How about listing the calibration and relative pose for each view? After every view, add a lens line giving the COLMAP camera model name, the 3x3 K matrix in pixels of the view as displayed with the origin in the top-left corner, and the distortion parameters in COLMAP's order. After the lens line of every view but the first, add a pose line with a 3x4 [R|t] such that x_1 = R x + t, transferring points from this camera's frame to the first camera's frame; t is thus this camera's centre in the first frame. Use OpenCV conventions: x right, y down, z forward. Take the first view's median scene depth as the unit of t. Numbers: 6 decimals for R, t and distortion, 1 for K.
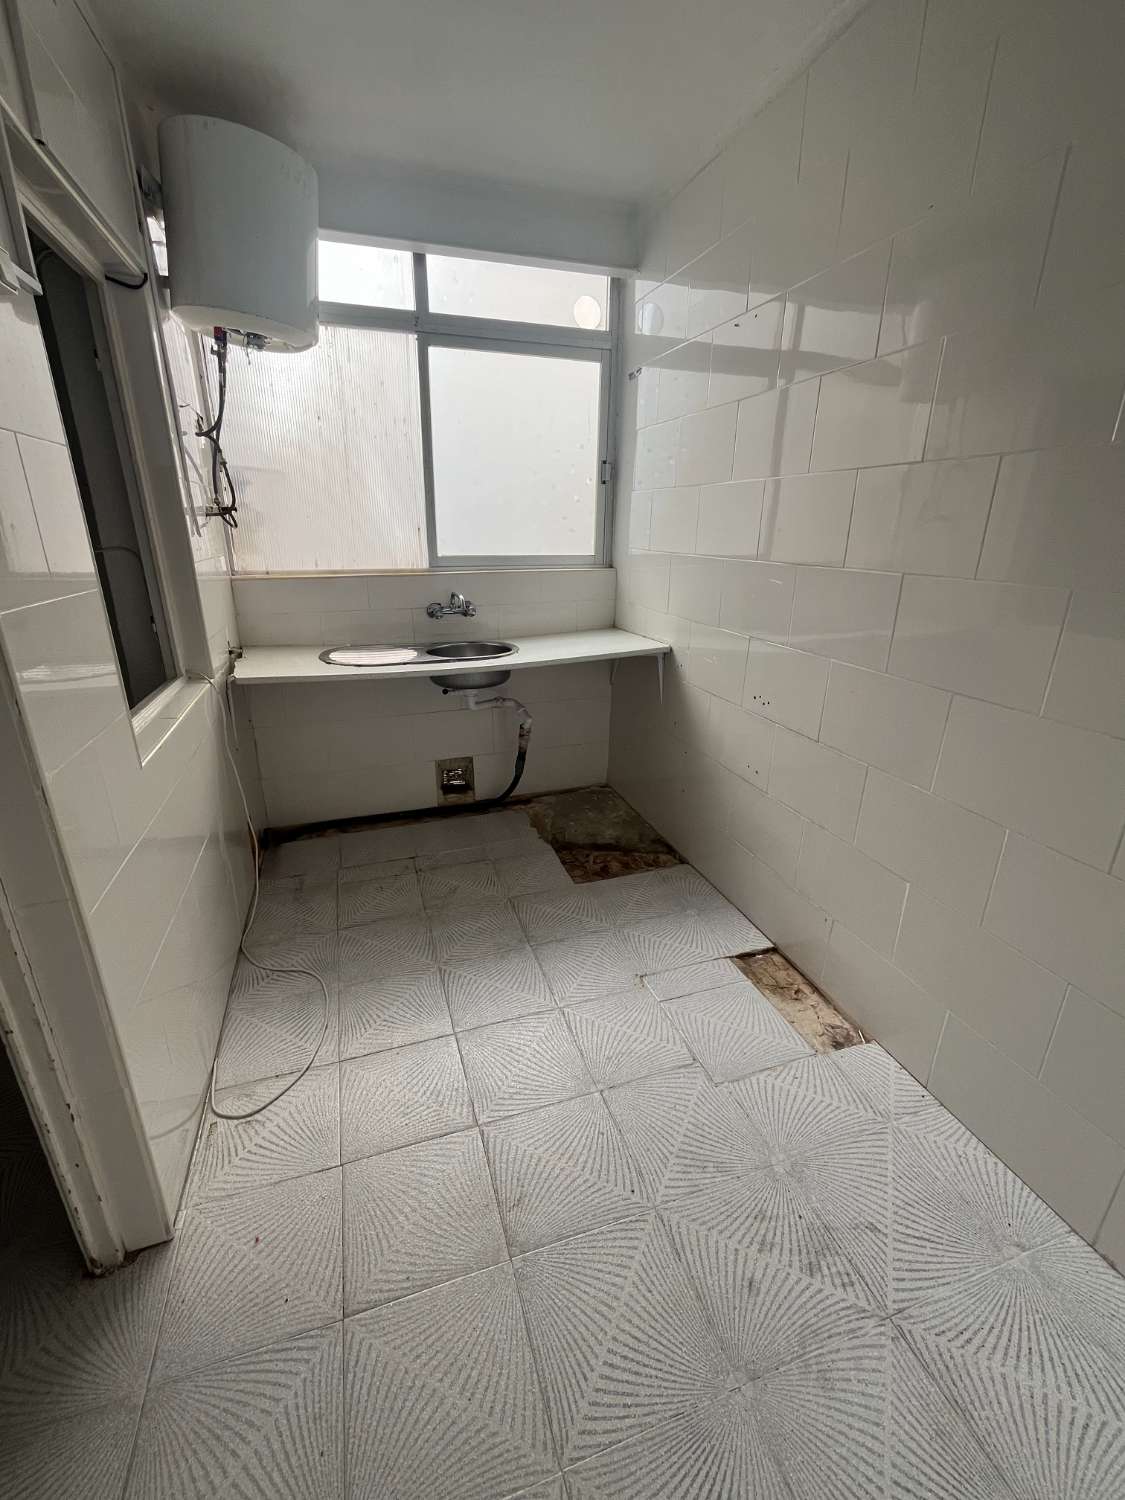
lens RADIAL K [[623.1, 0, 565.1], [0, 623.1, 749.8], [0, 0, 1]] dist [-0.011252, 0.000120]
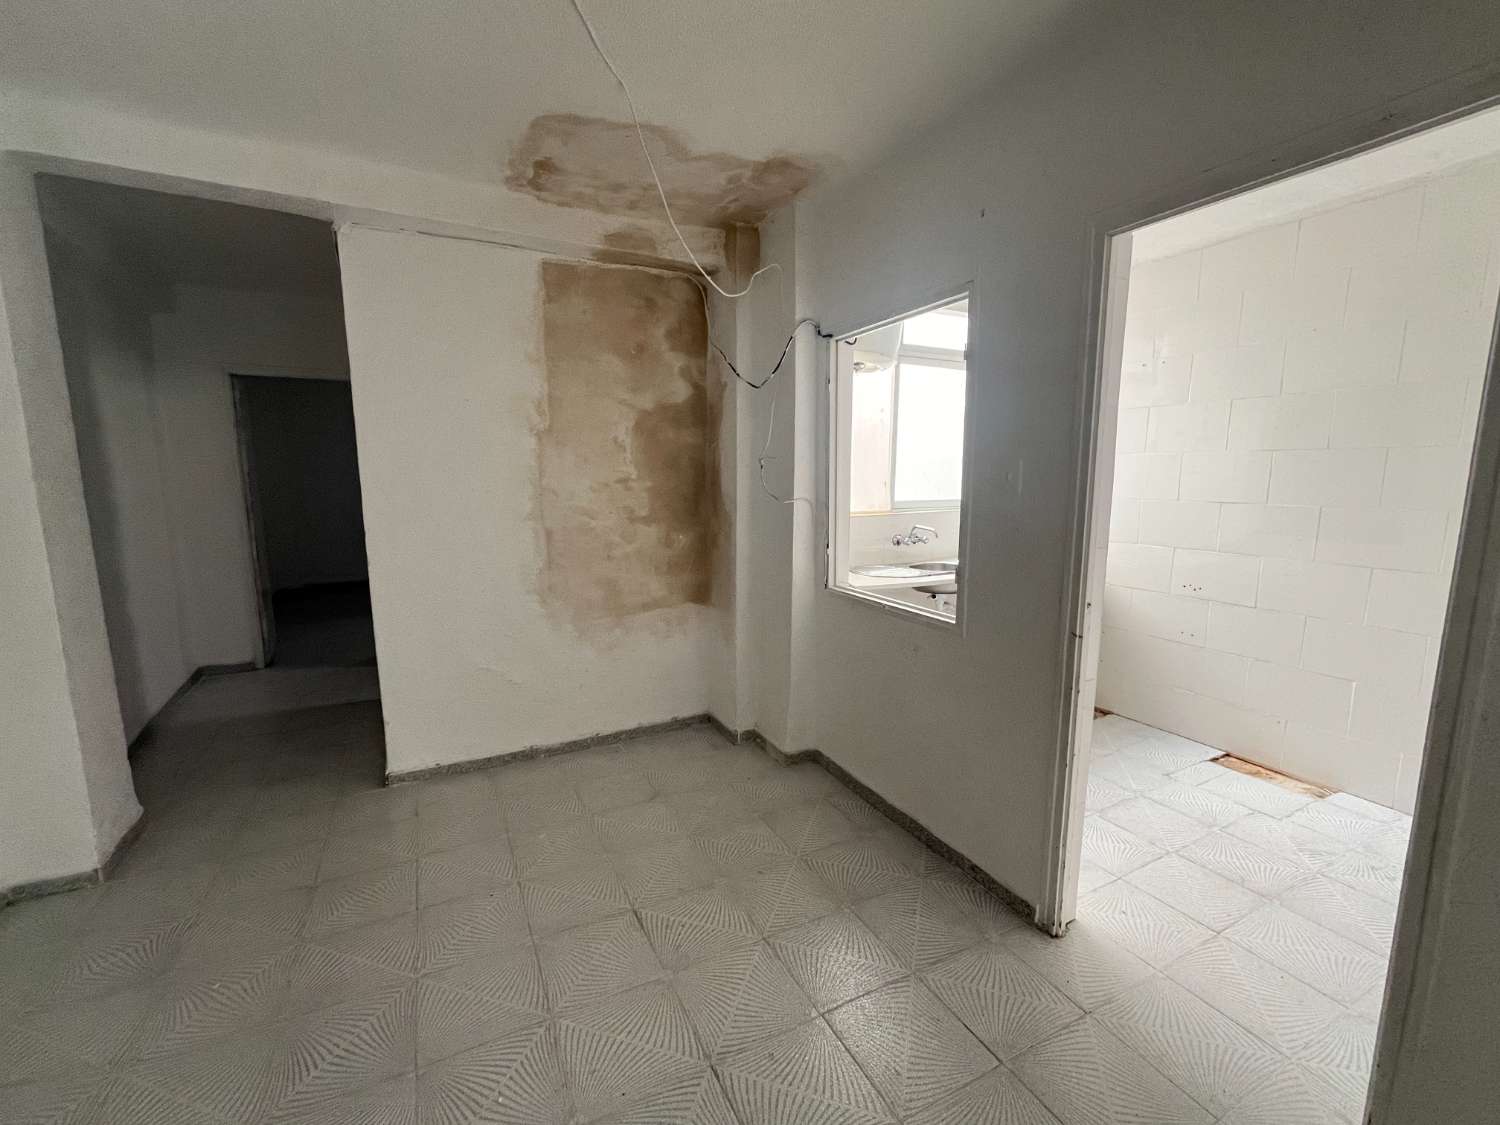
lens RADIAL K [[623.1, 0, 744.0], [0, 623.1, 566.6], [0, 0, 1]] dist [-0.011252, 0.000120]
pose [[0.986934, -0.031143, 0.158085, -0.922087], [0.061717, 0.979381, -0.192363, 0.088204], [-0.148835, 0.199606, 0.968507, -0.303474]]
